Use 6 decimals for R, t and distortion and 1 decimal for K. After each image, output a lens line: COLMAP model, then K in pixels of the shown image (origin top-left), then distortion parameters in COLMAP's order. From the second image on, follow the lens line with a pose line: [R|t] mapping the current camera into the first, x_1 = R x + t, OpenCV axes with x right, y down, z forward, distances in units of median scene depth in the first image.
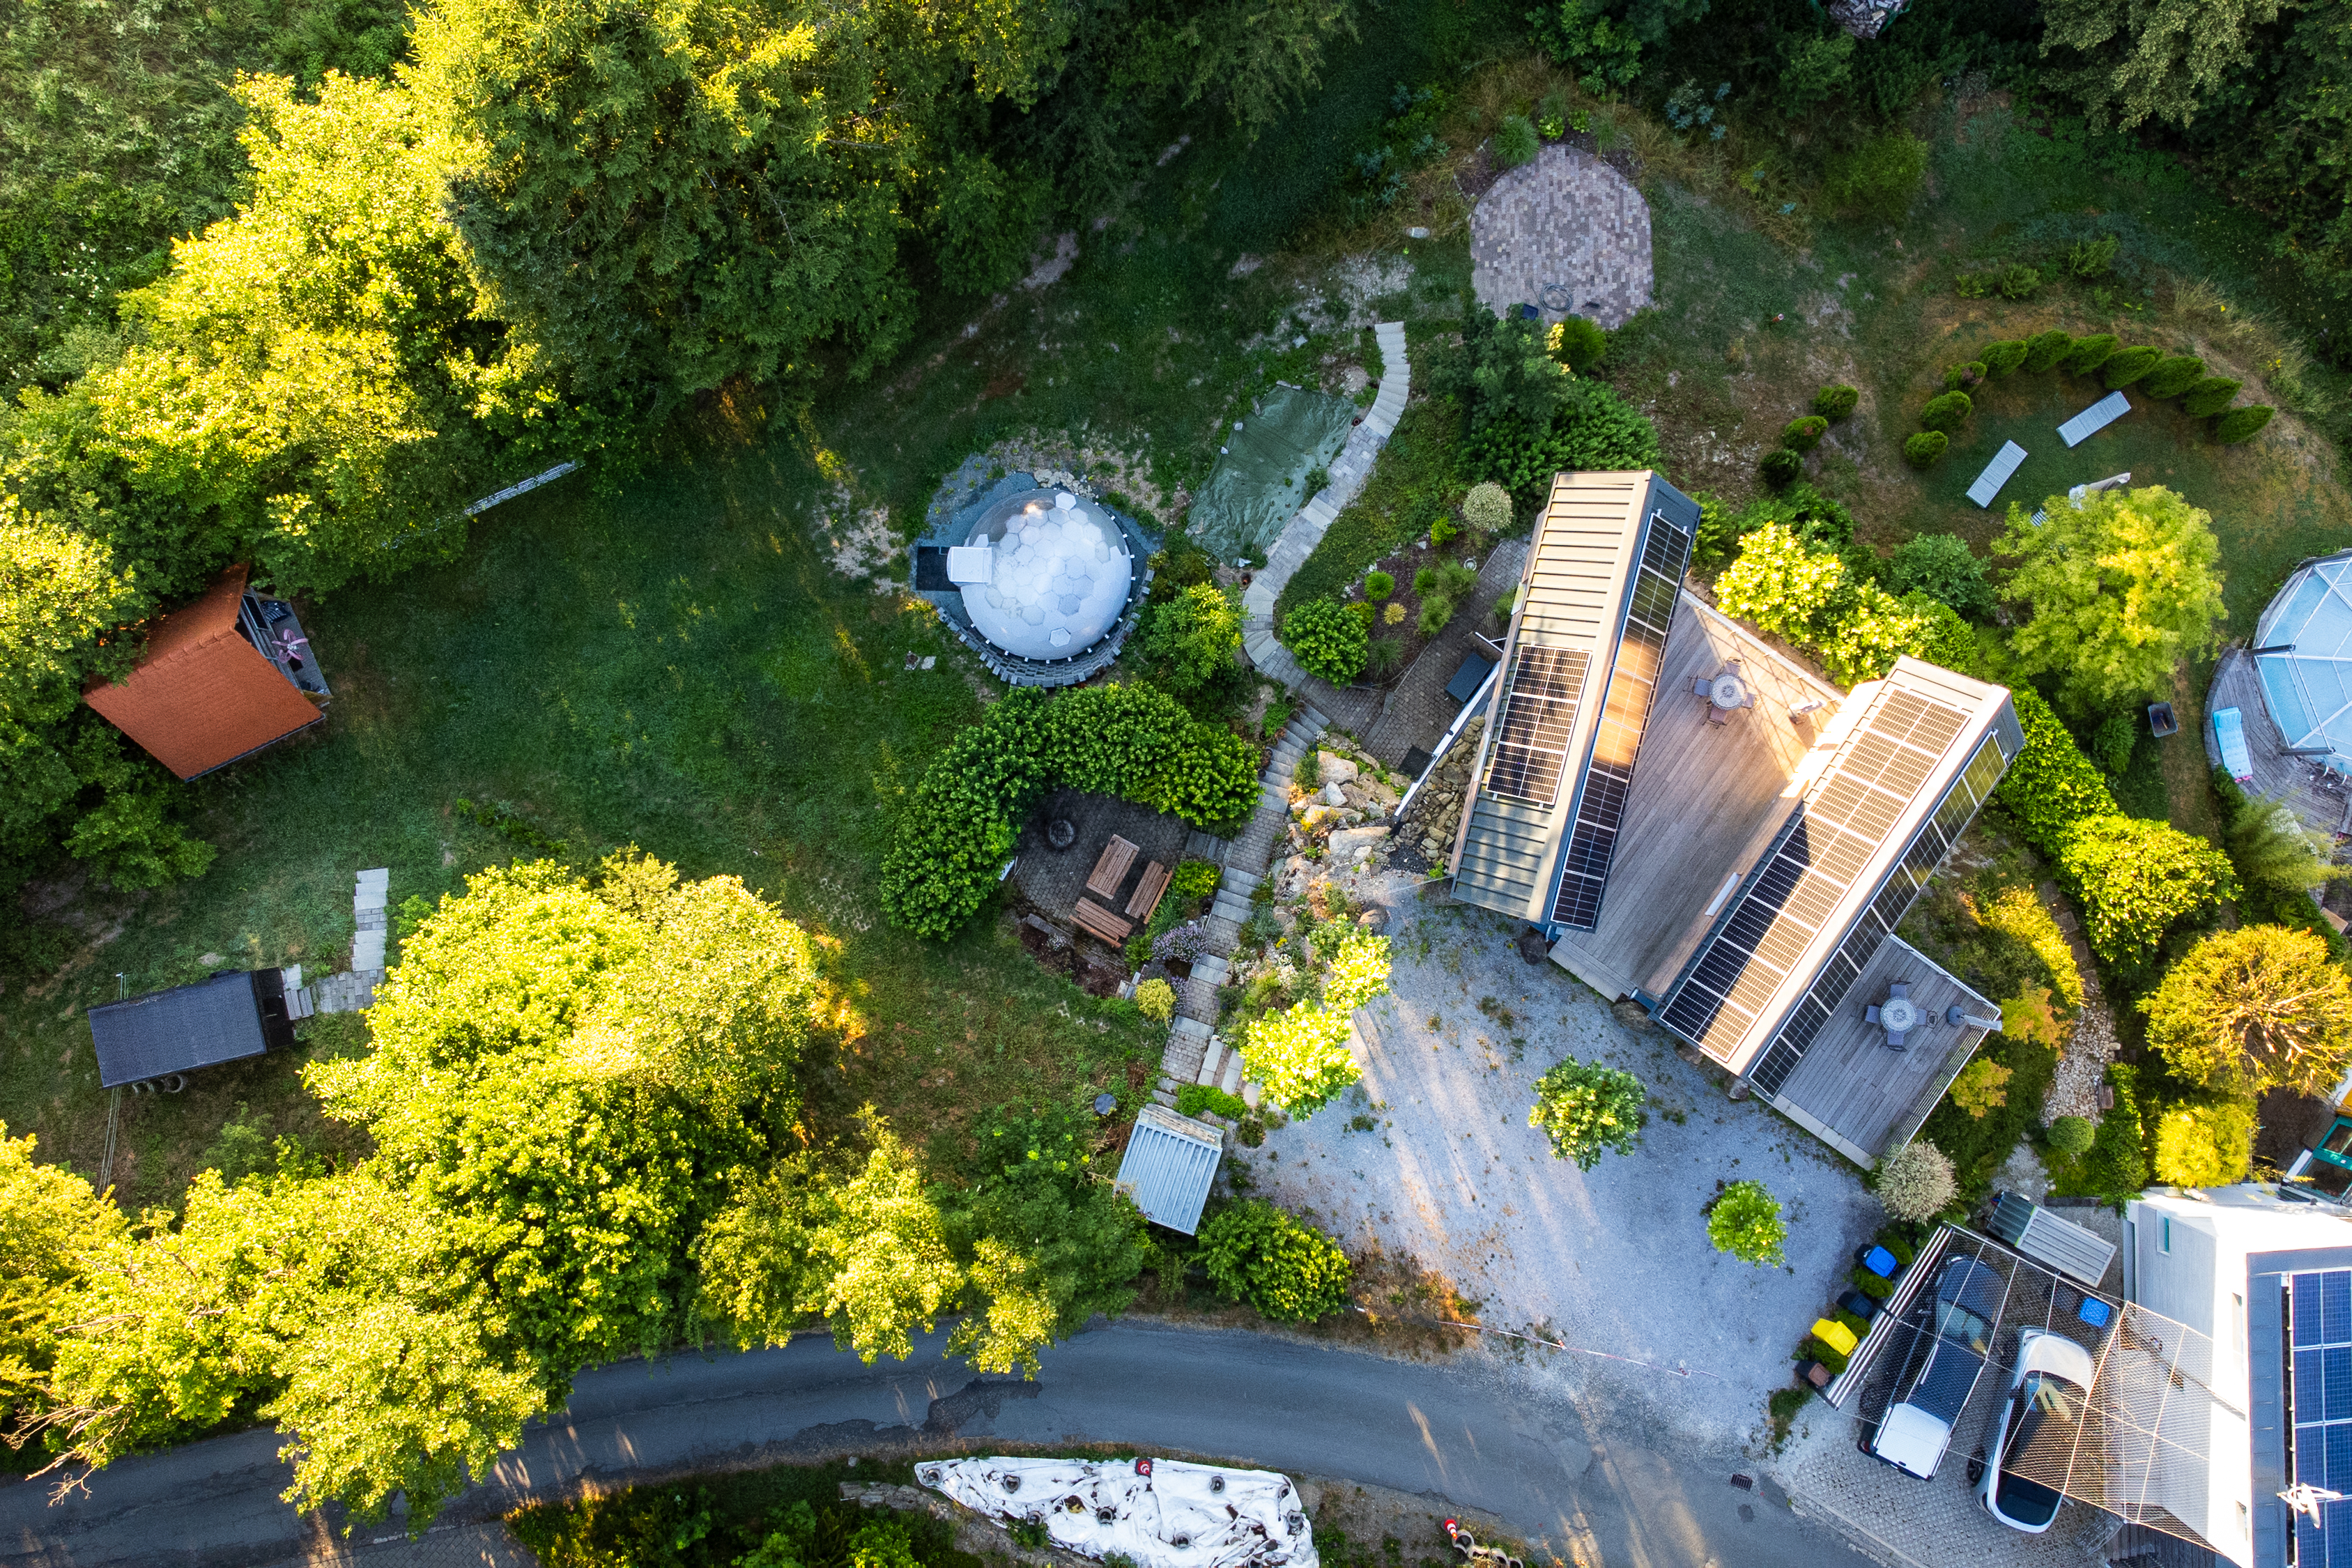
lens RADIAL K [[2066.0, 0, 1181.5], [0, 2066.0, 788.1], [0, 0, 1]] dist [0.083840, -0.175942]
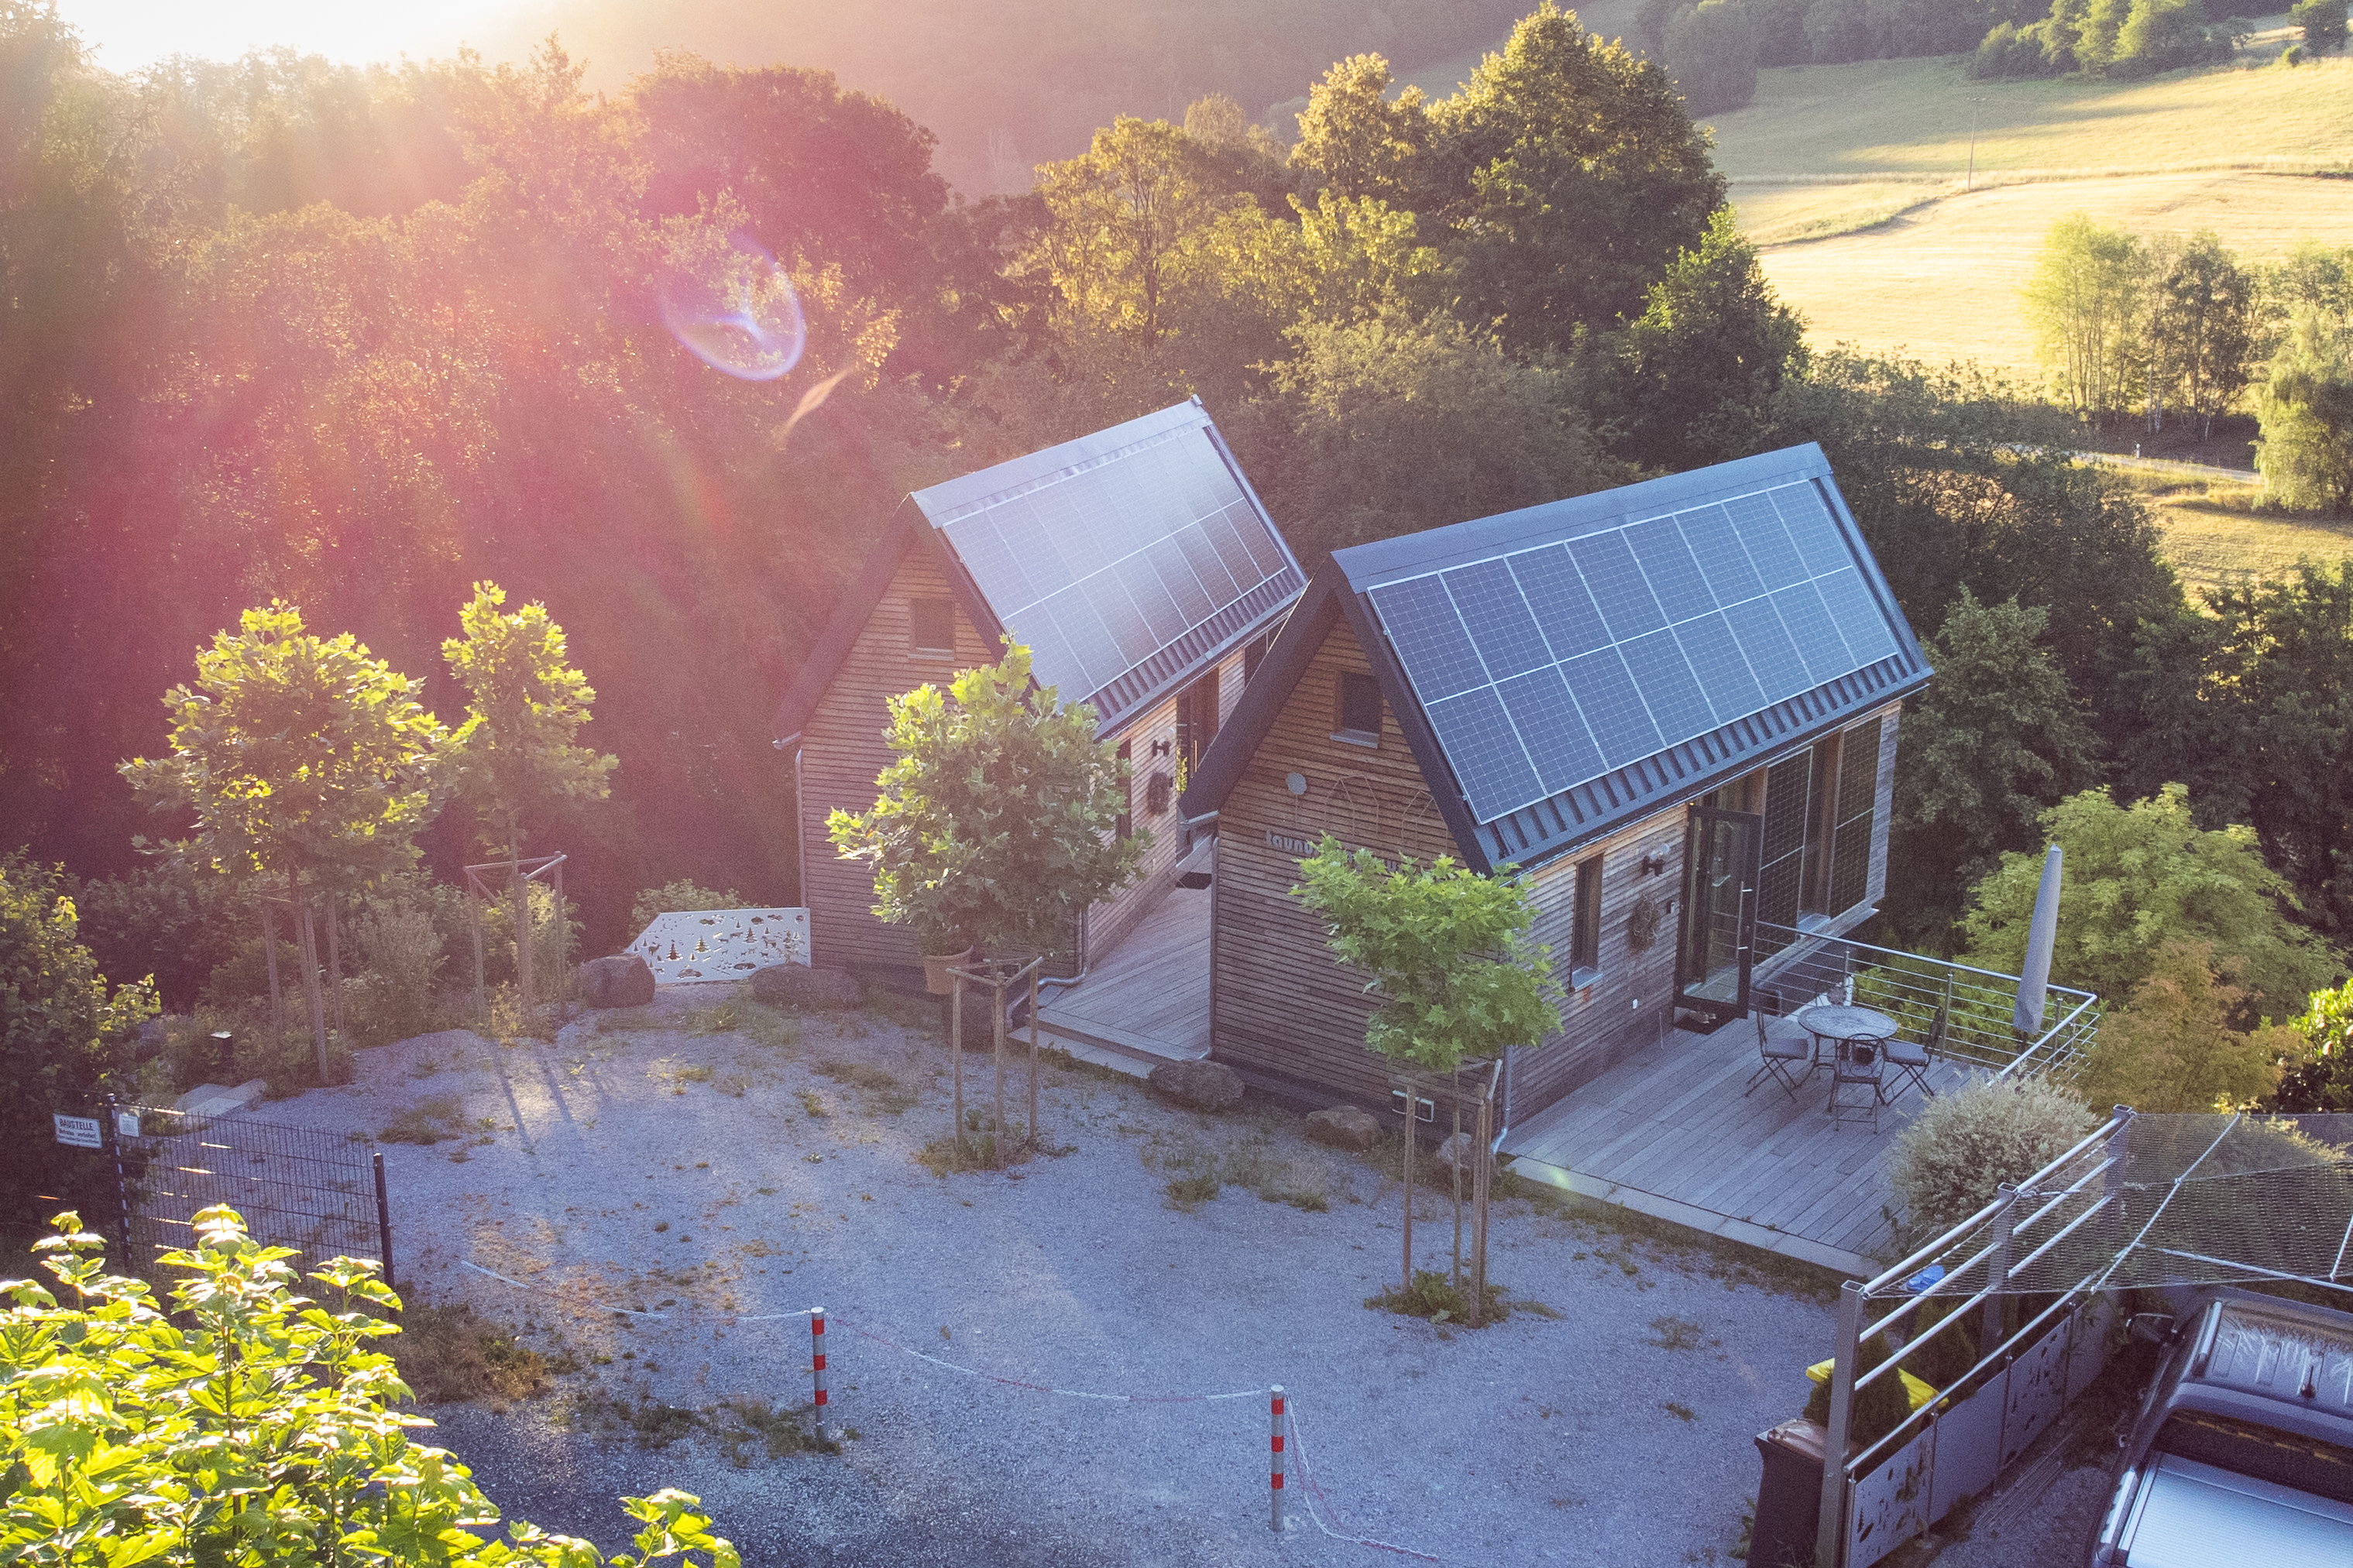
lens RADIAL K [[2317.6, 0, 1196.6], [0, 2317.6, 797.6], [0, 0, 1]] dist [0.062532, -0.103371]
pose [[0.998230, 0.039143, -0.044773, 0.214033], [-0.053734, 0.271033, -0.961069, 0.471808], [-0.025484, 0.961774, 0.272657, 0.752274]]
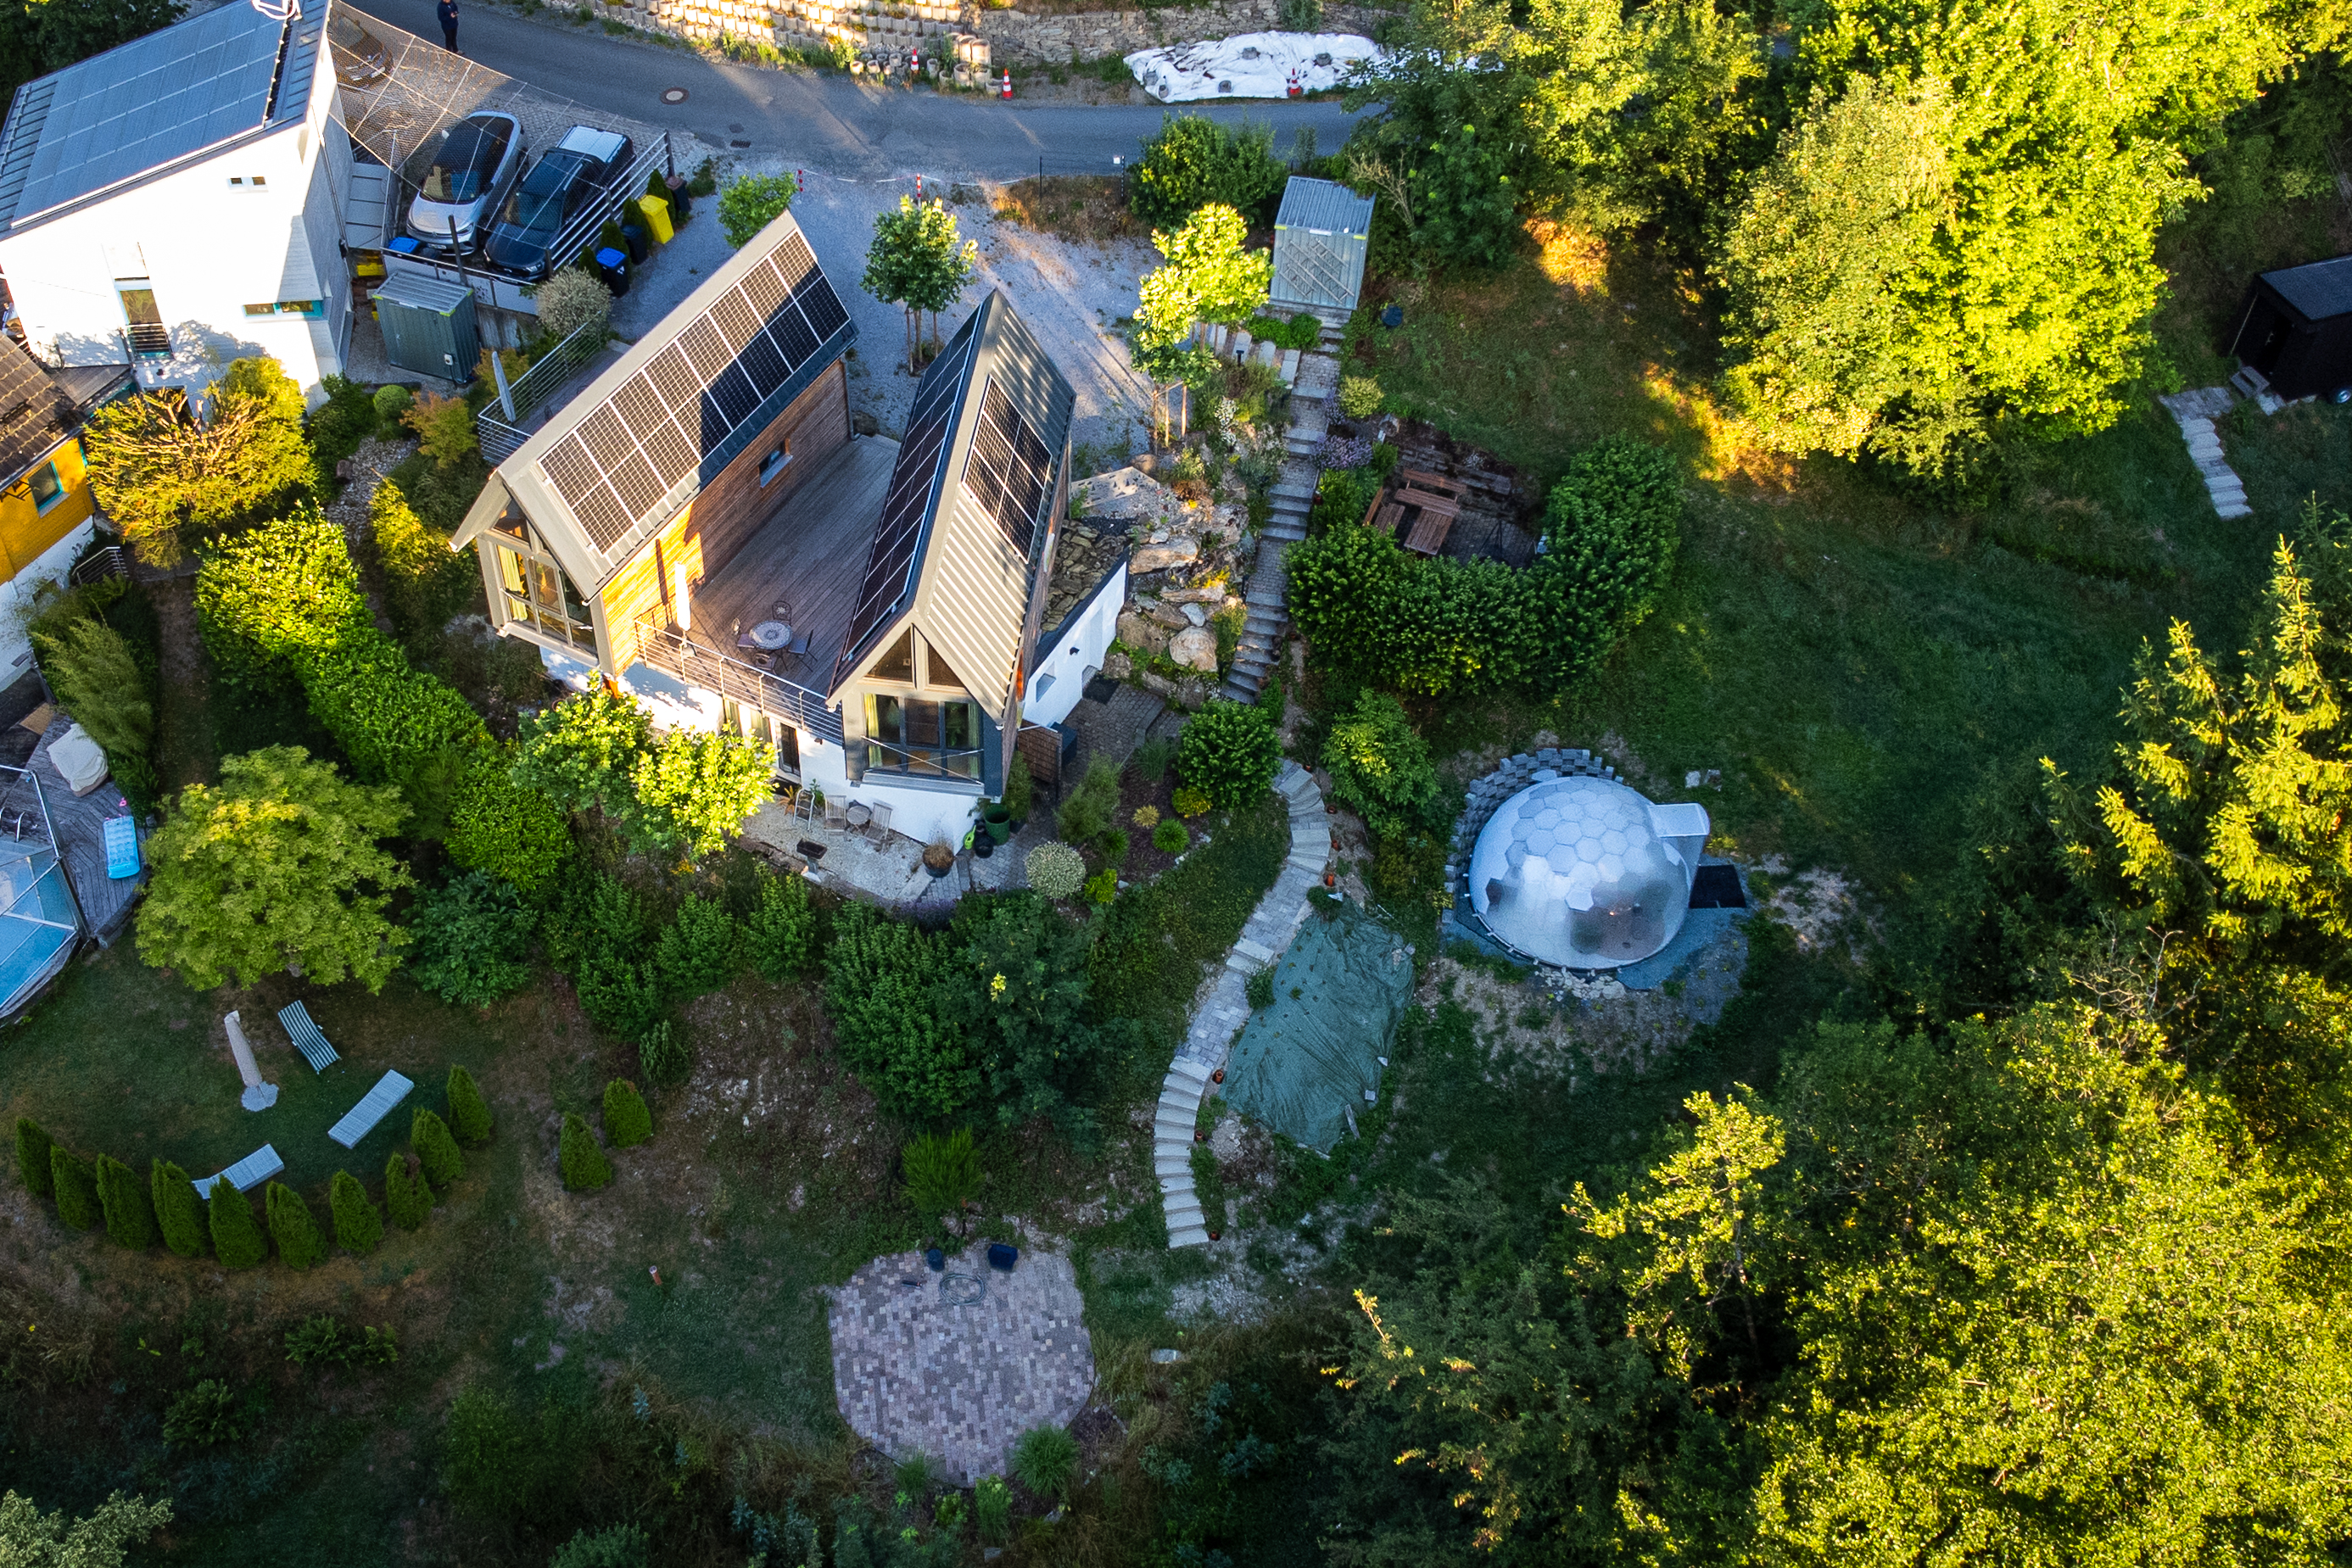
lens RADIAL K [[2490.2, 0, 1016.9], [0, 2490.2, 780.9], [0, 0, 1]] dist [0.121425, -0.342644]
pose [[-0.995271, 0.086155, -0.044871, 0.190978], [-0.093005, -0.711806, 0.696191, -0.731547], [0.028041, 0.697072, 0.716453, 0.274267]]
